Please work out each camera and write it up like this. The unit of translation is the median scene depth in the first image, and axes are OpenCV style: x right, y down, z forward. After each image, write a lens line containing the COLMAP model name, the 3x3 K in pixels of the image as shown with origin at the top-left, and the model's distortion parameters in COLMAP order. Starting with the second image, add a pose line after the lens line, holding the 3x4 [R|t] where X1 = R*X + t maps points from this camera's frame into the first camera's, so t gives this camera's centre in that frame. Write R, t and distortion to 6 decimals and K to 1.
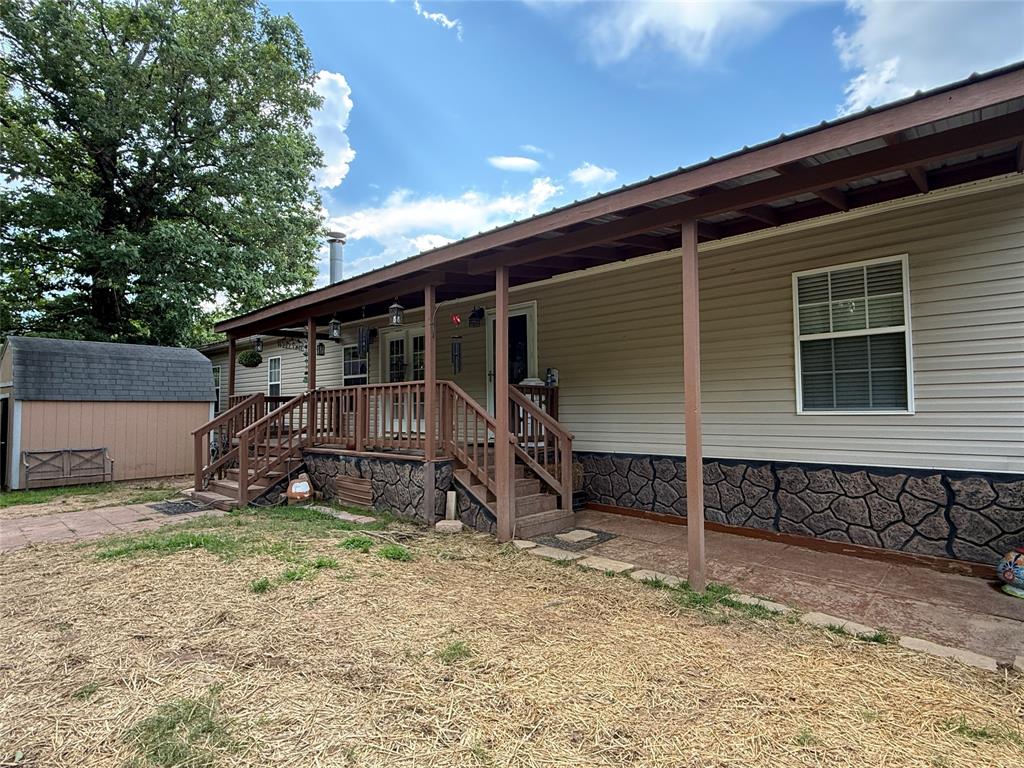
lens RADIAL K [[553.0, 0, 512.0], [0, 553.0, 384.0], [0, 0, 1]] dist [0.003538, 0.001951]
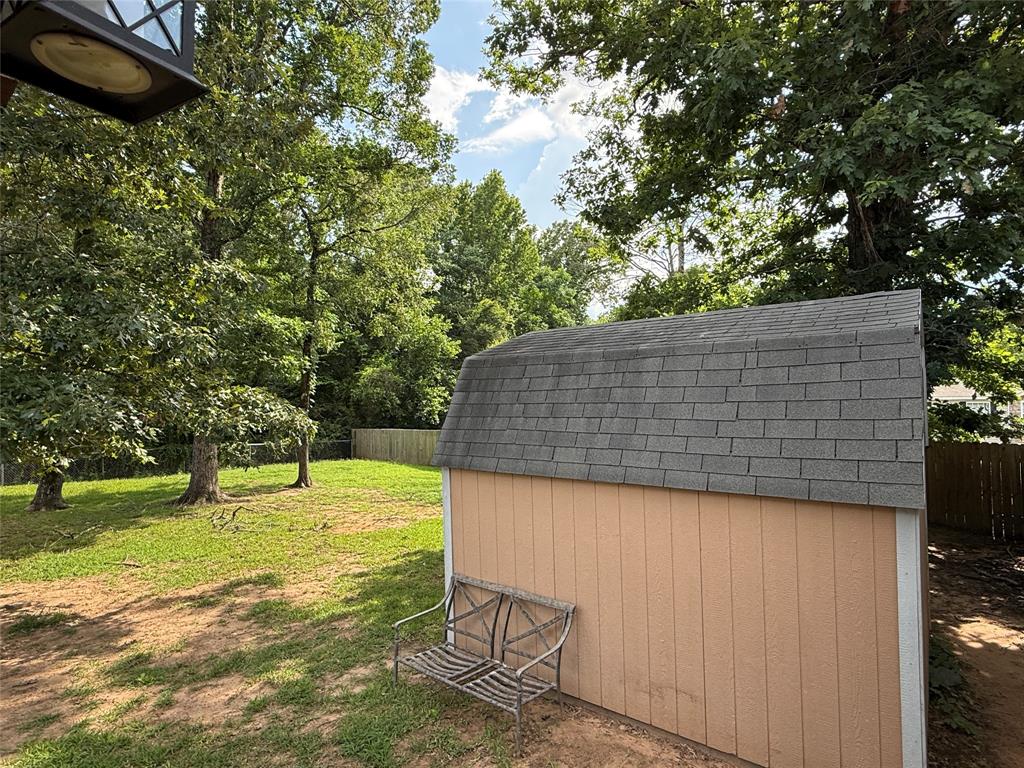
lens RADIAL K [[553.0, 0, 512.0], [0, 553.0, 384.0], [0, 0, 1]] dist [0.003538, 0.001951]
pose [[0.057710, -0.026397, -0.997984, -0.345679], [0.057904, 0.998056, -0.023051, -0.023590], [0.996653, -0.056457, 0.059126, 0.878156]]
